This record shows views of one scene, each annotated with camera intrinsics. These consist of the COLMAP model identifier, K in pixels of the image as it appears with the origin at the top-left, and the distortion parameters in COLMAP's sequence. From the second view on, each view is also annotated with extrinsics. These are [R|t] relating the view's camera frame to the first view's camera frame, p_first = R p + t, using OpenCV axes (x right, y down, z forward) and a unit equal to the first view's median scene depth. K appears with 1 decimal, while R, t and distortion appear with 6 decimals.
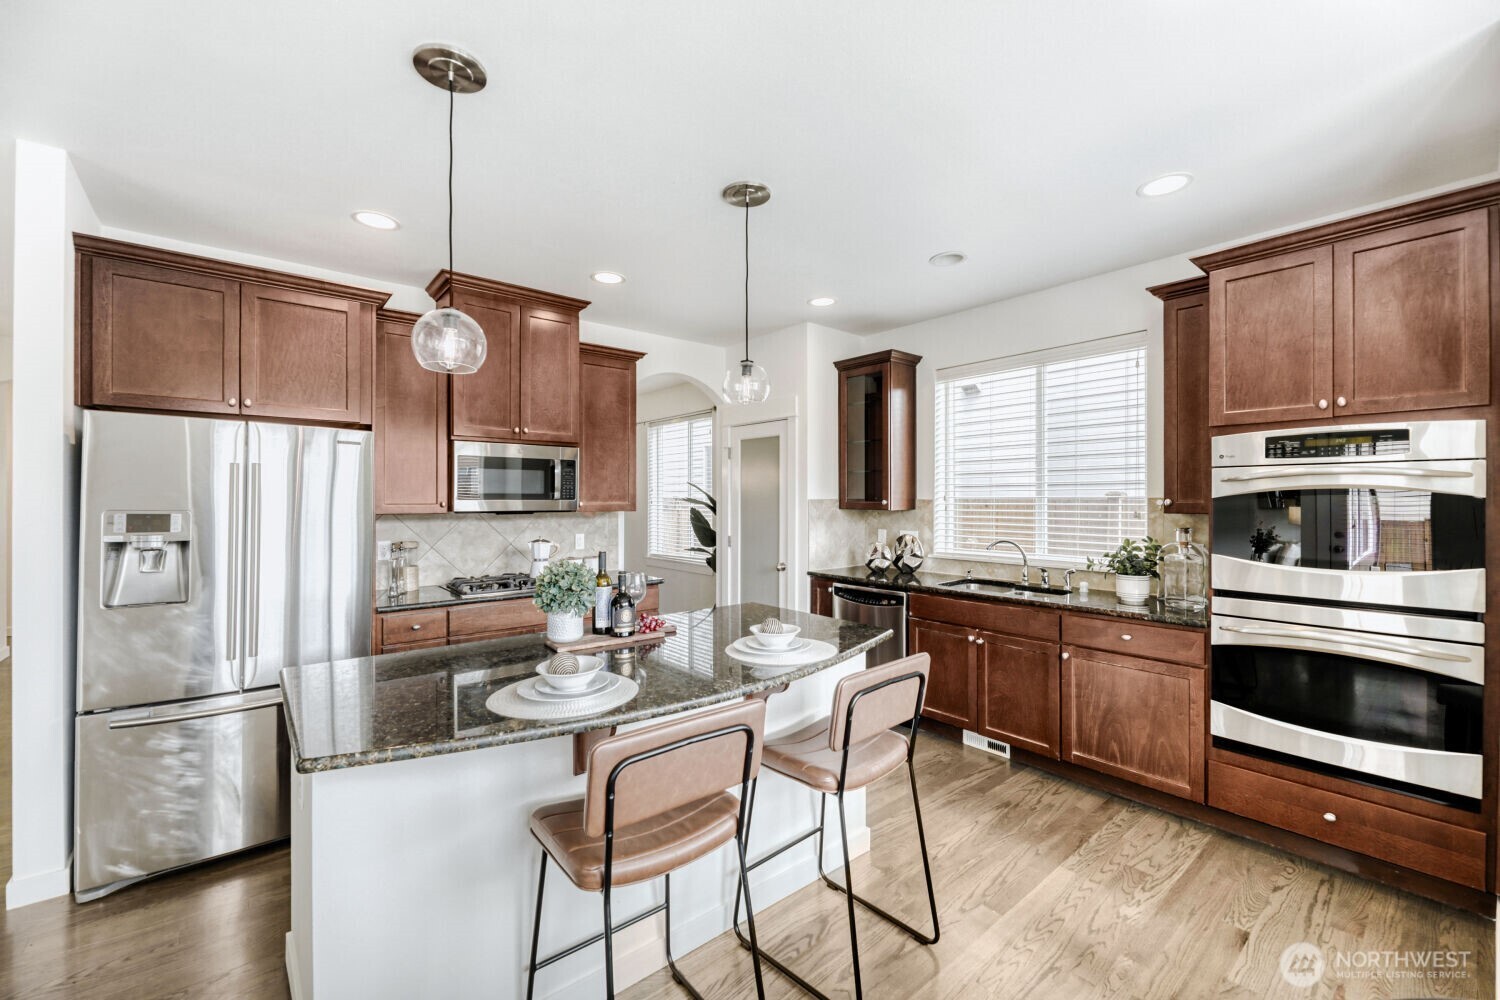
lens RADIAL K [[614.4, 0, 750.2], [0, 614.4, 500.2], [0, 0, 1]] dist [0.001684, 0.000017]
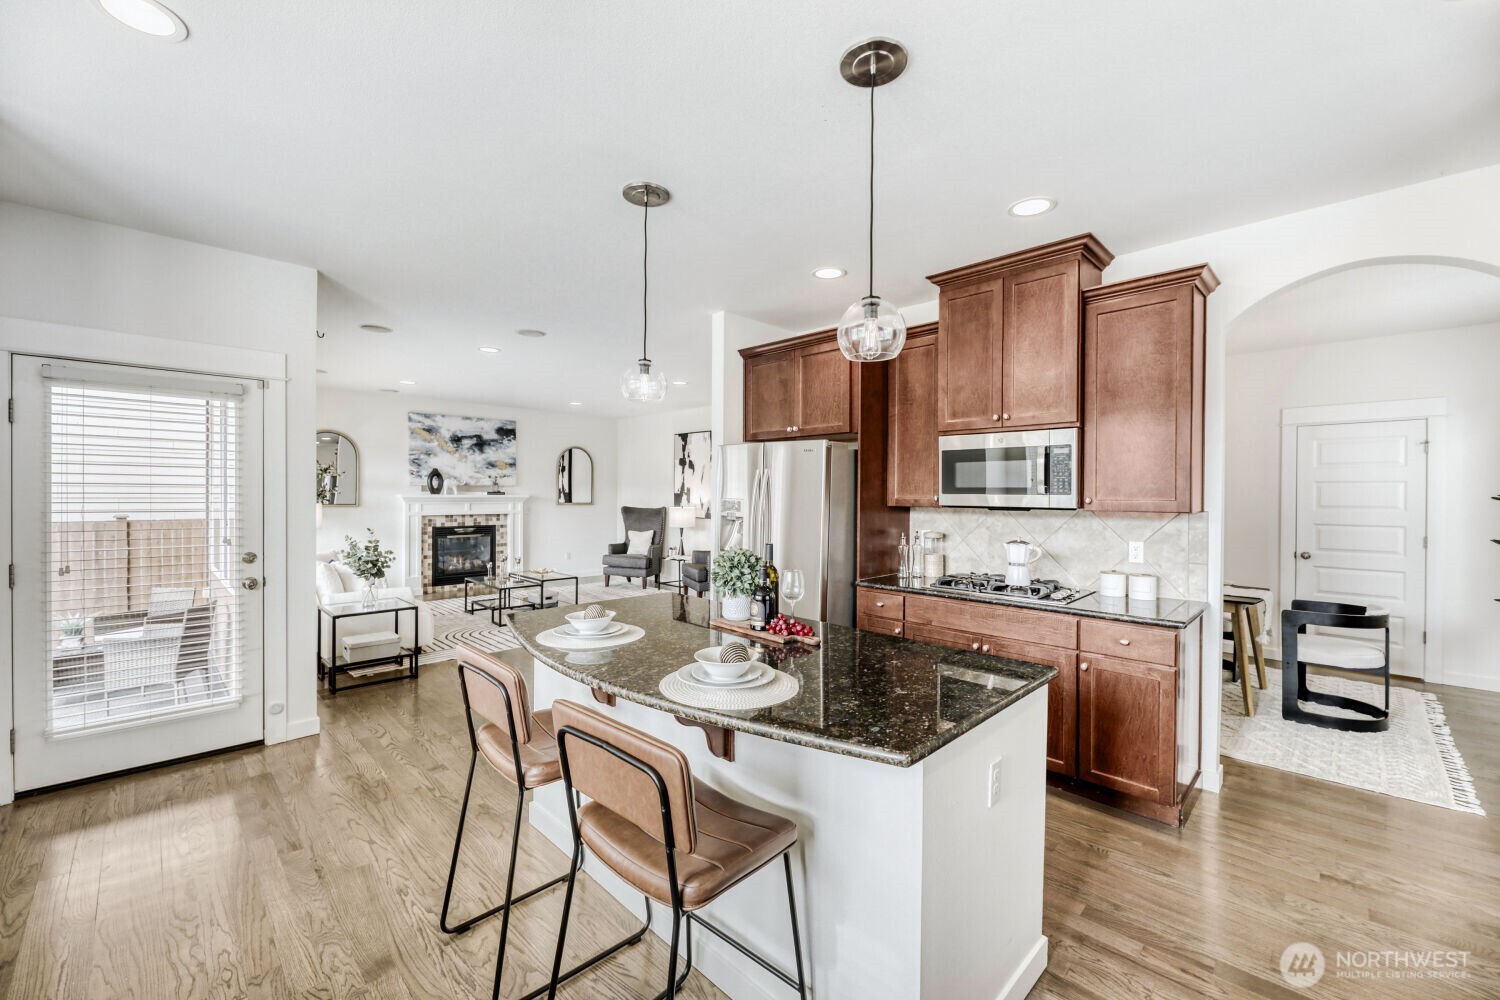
lens RADIAL K [[614.4, 0, 749.5], [0, 614.4, 489.5], [0, 0, 1]] dist [0.001684, 0.000017]
pose [[0.097743, -0.006594, -0.995190, 0.468064], [-0.006224, 0.999954, -0.007237, 0.000998], [0.995192, 0.006901, 0.097697, 0.527923]]
